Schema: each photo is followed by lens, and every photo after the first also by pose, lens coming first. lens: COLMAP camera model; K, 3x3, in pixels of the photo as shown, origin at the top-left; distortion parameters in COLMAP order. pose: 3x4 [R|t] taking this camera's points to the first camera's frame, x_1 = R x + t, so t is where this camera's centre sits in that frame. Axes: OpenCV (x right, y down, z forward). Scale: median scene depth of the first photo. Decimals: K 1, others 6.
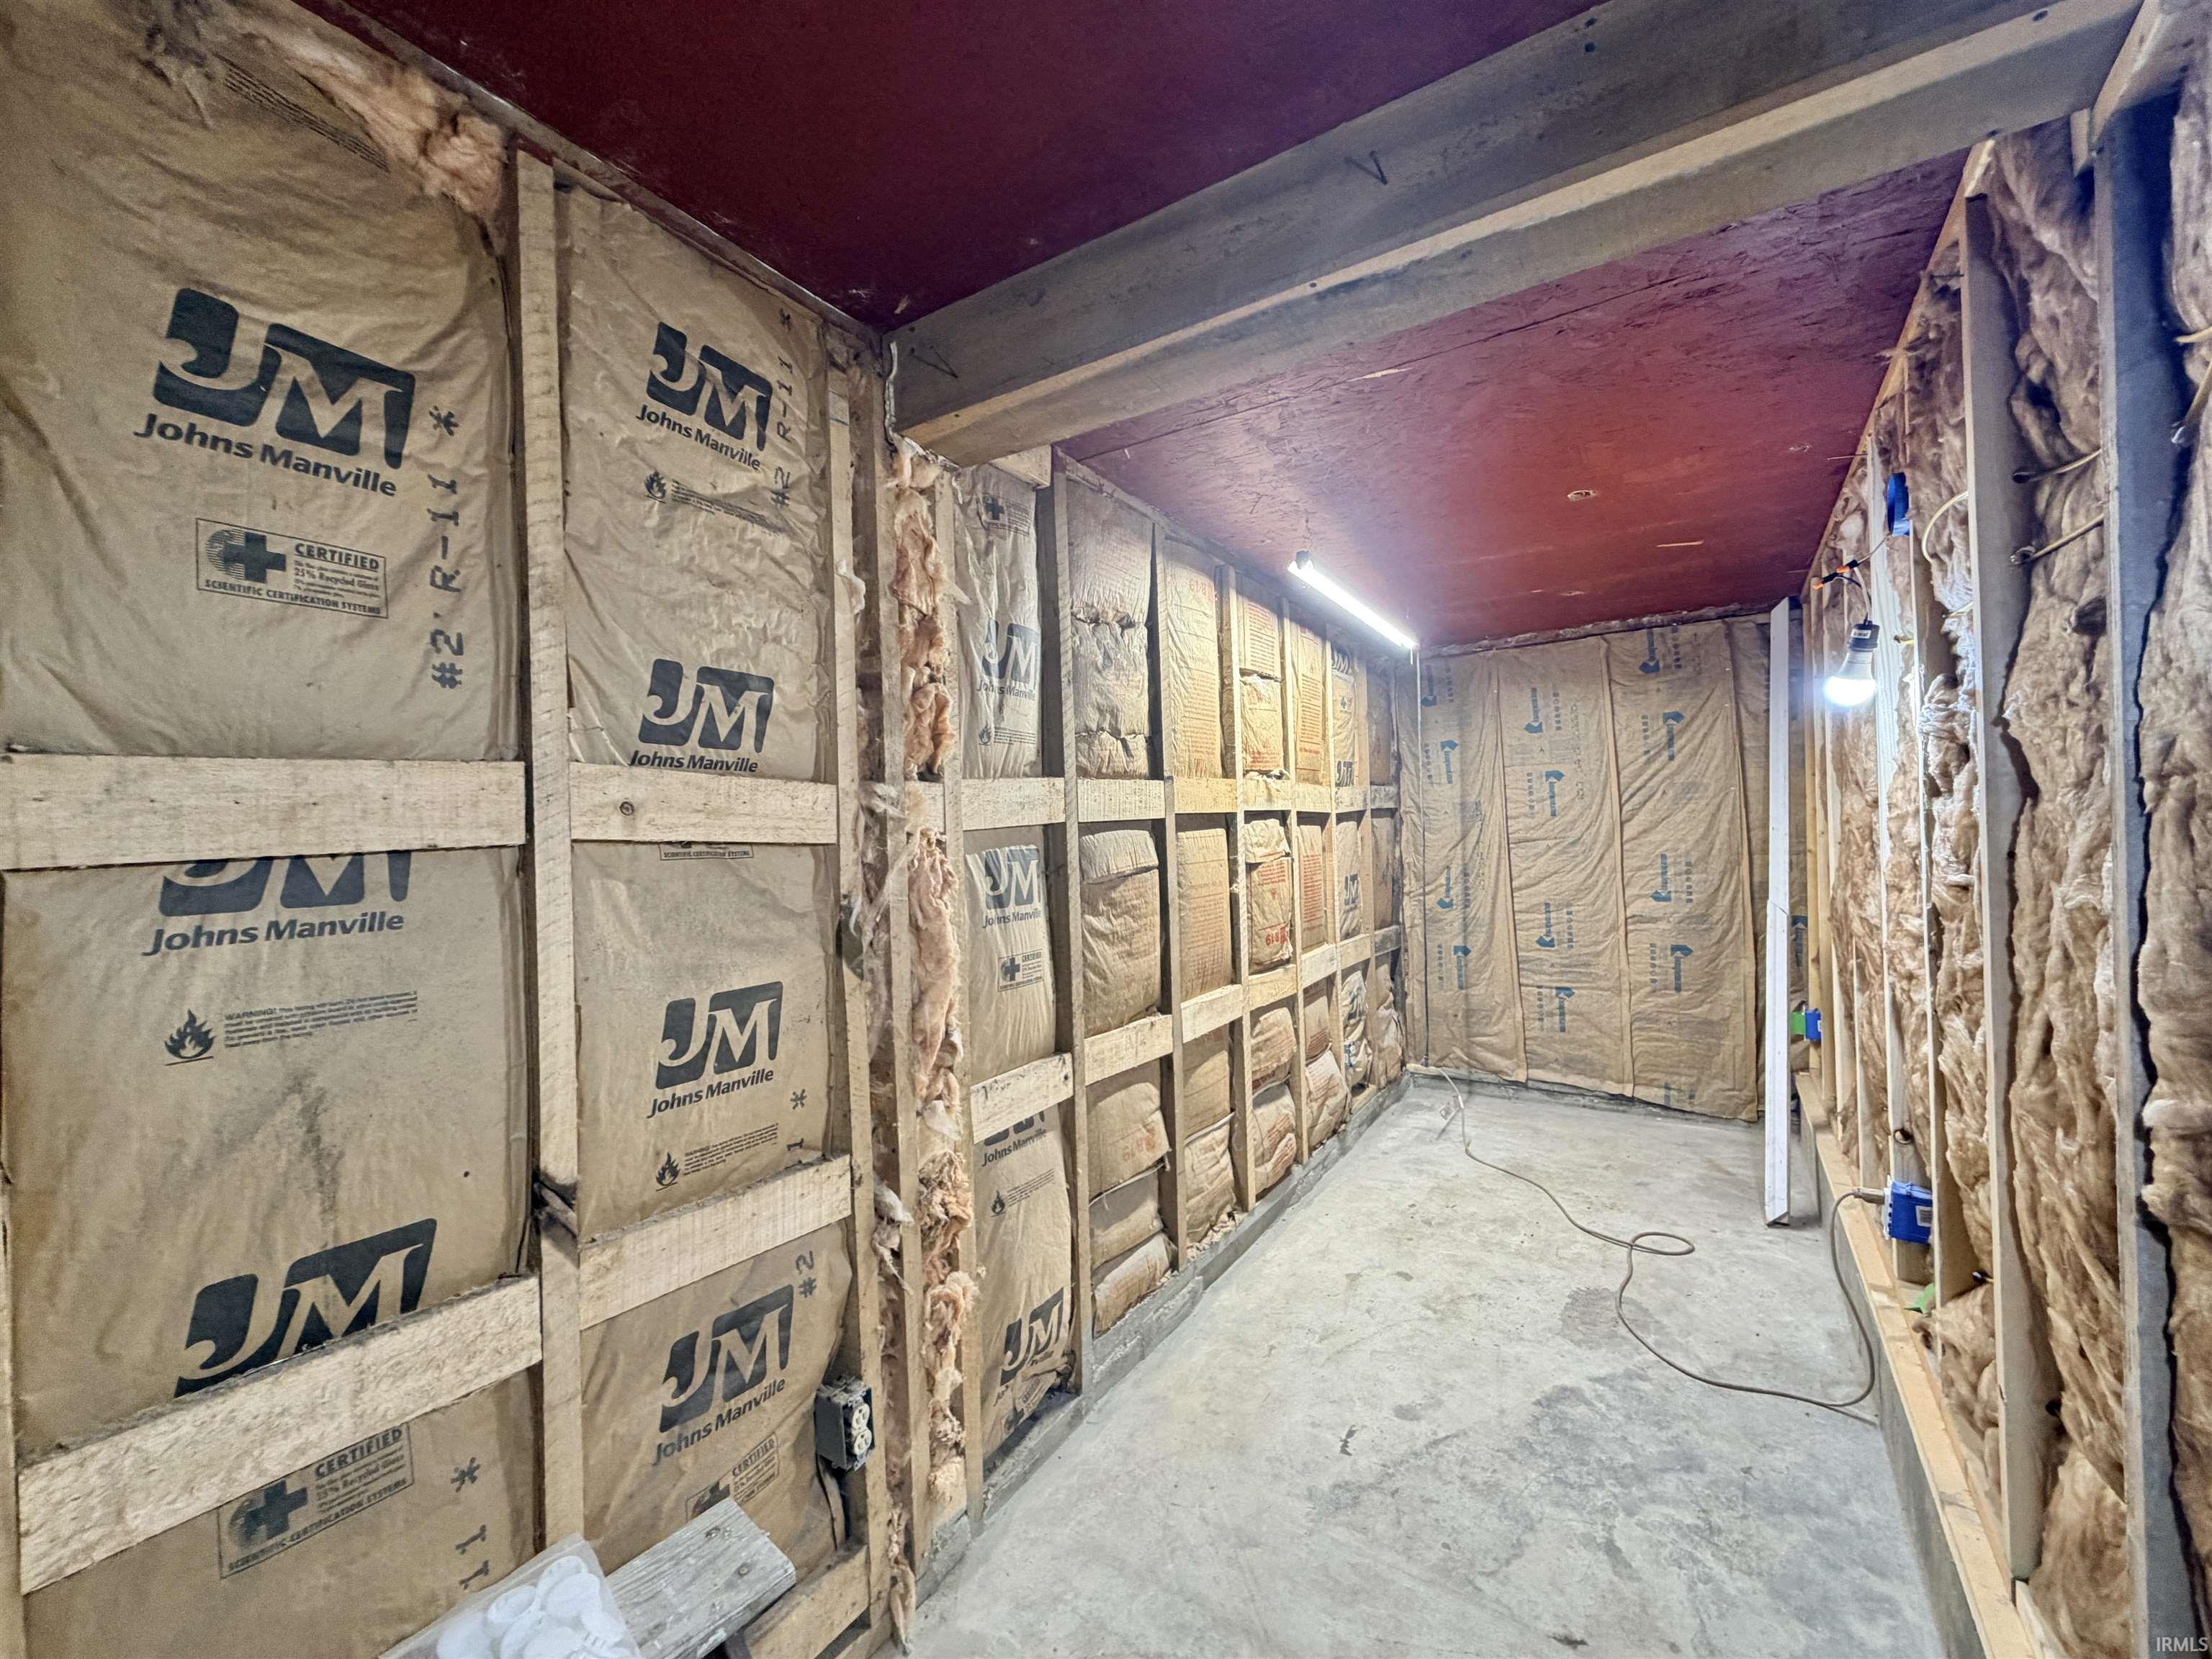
lens RADIAL K [[882.3, 0, 1102.4], [0, 882.3, 829.1], [0, 0, 1]] dist [-0.001479, 0.000205]
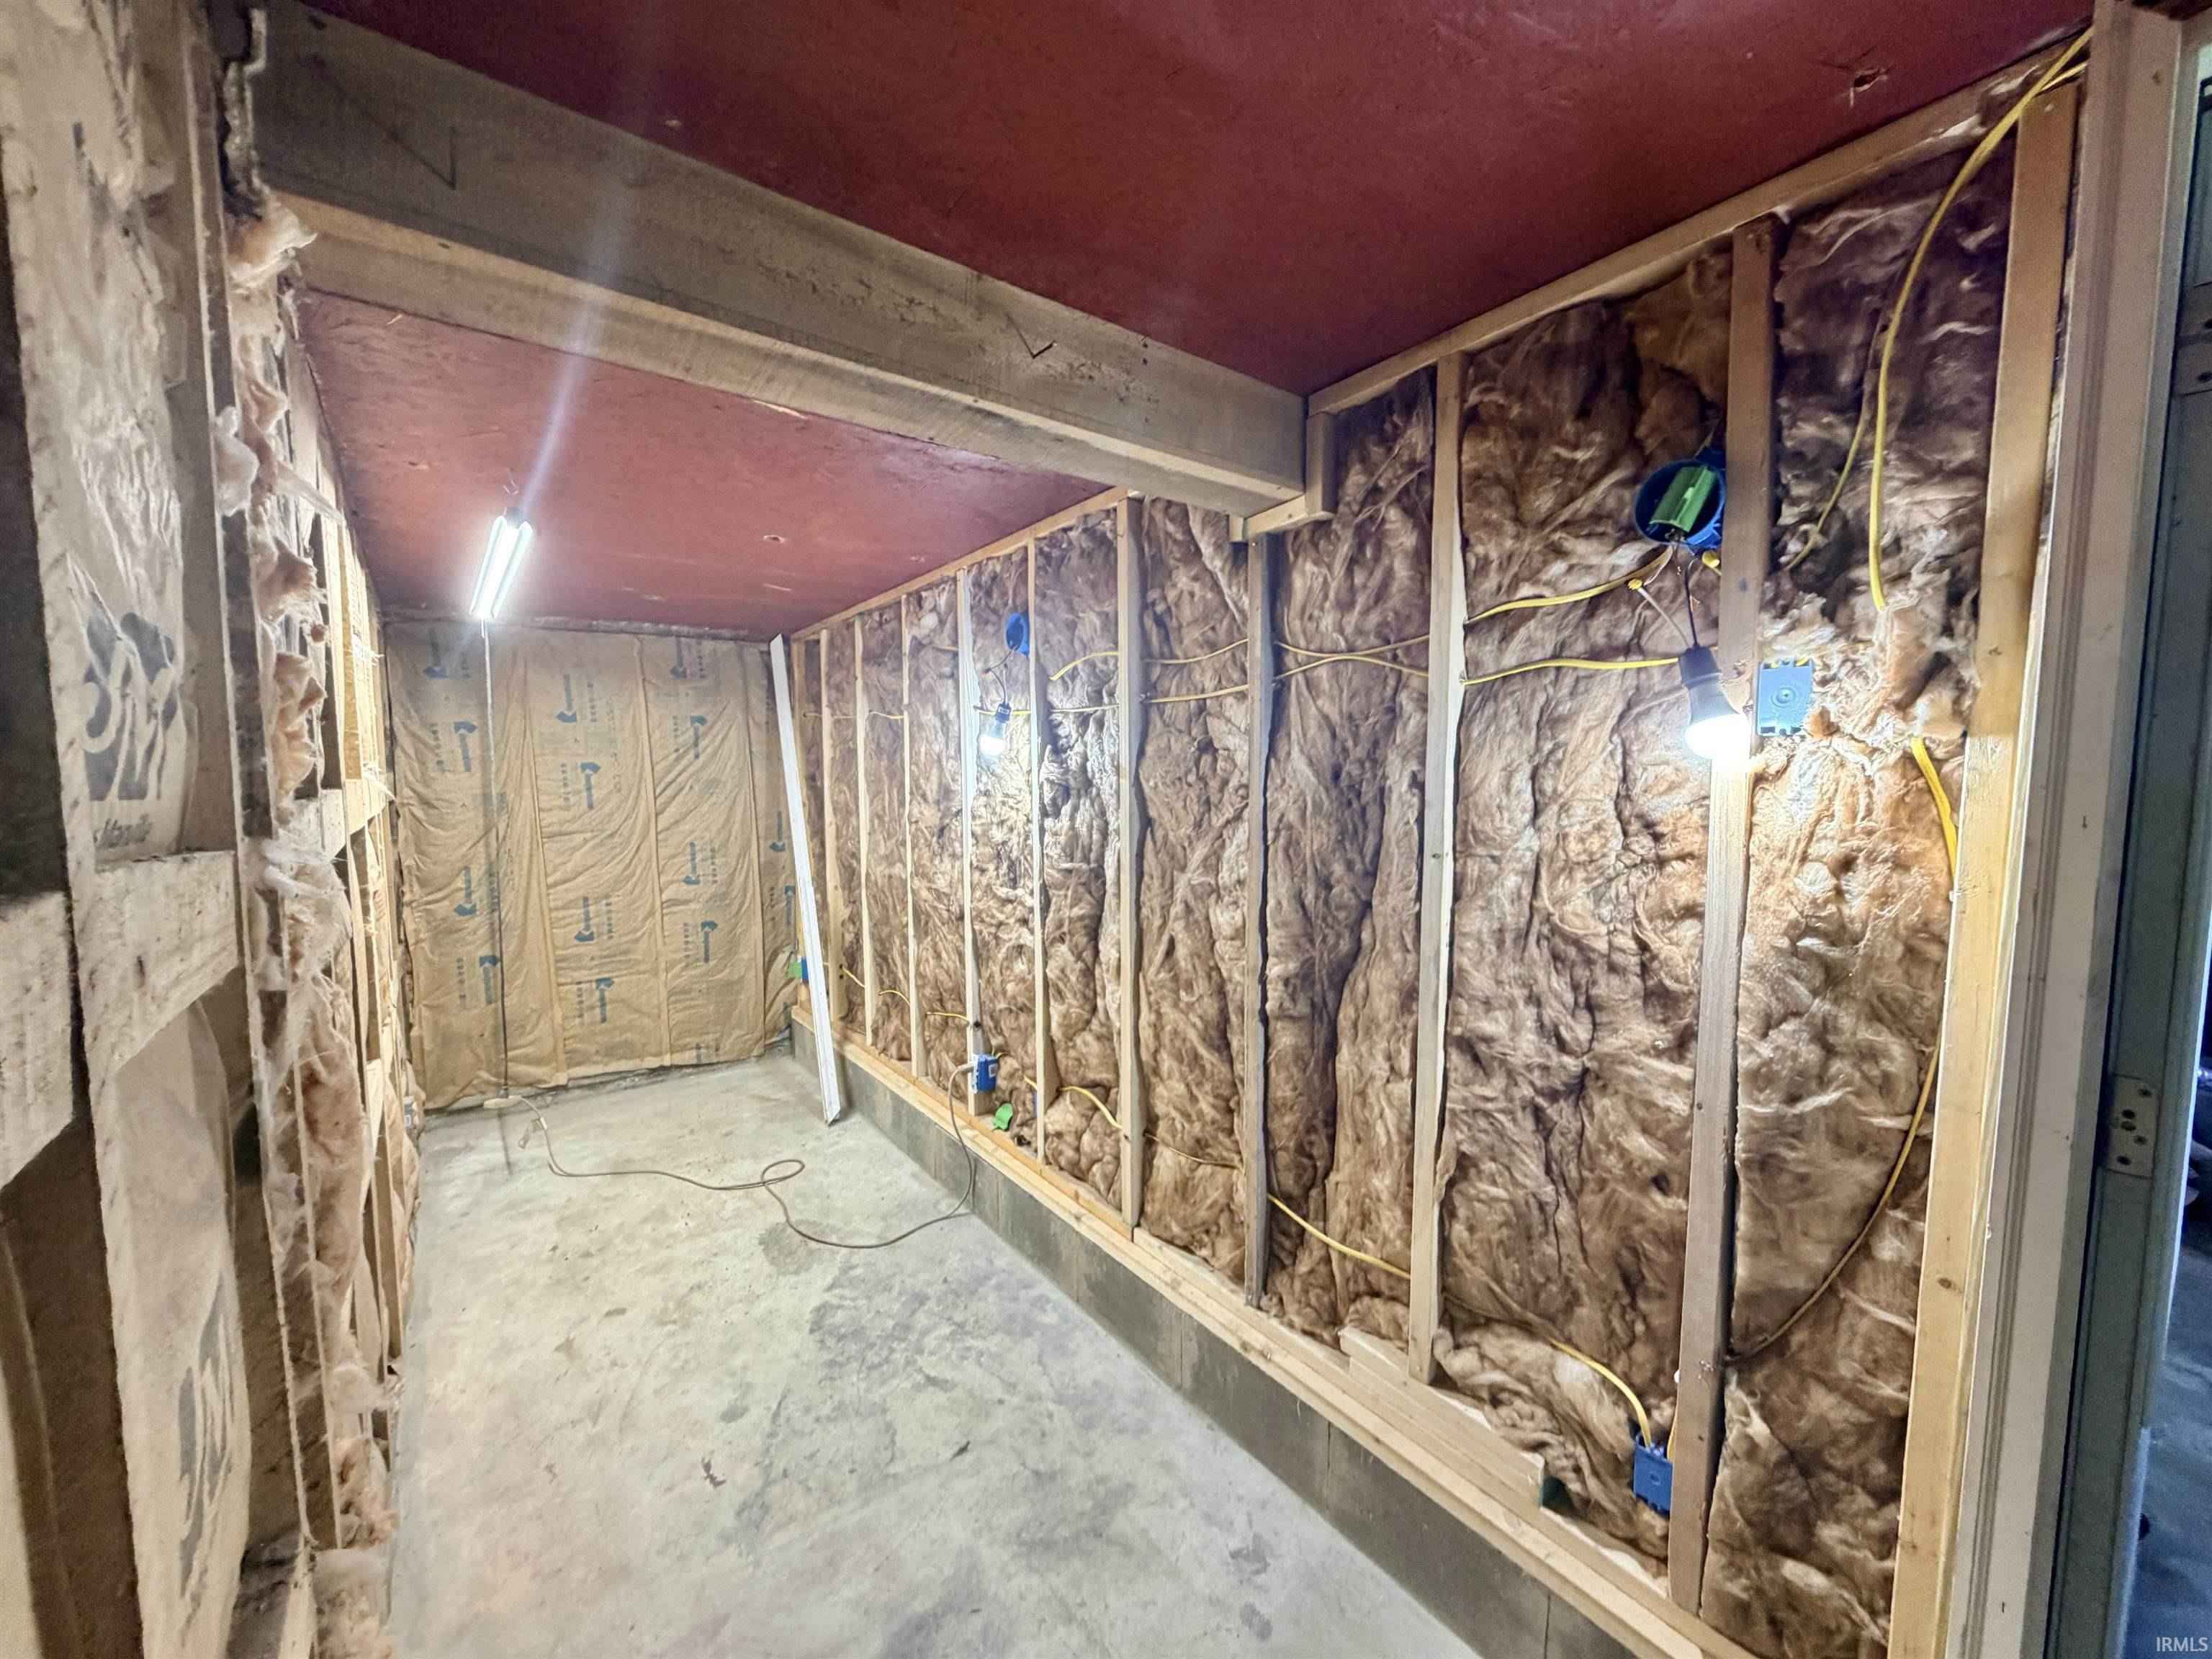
lens RADIAL K [[882.3, 0, 1102.4], [0, 882.3, 829.1], [0, 0, 1]] dist [-0.001479, 0.000205]
pose [[0.320628, -0.039960, 0.946362, -0.279727], [0.000792, 0.999121, 0.041919, -0.038160], [-0.947205, -0.012690, 0.320377, 0.162214]]
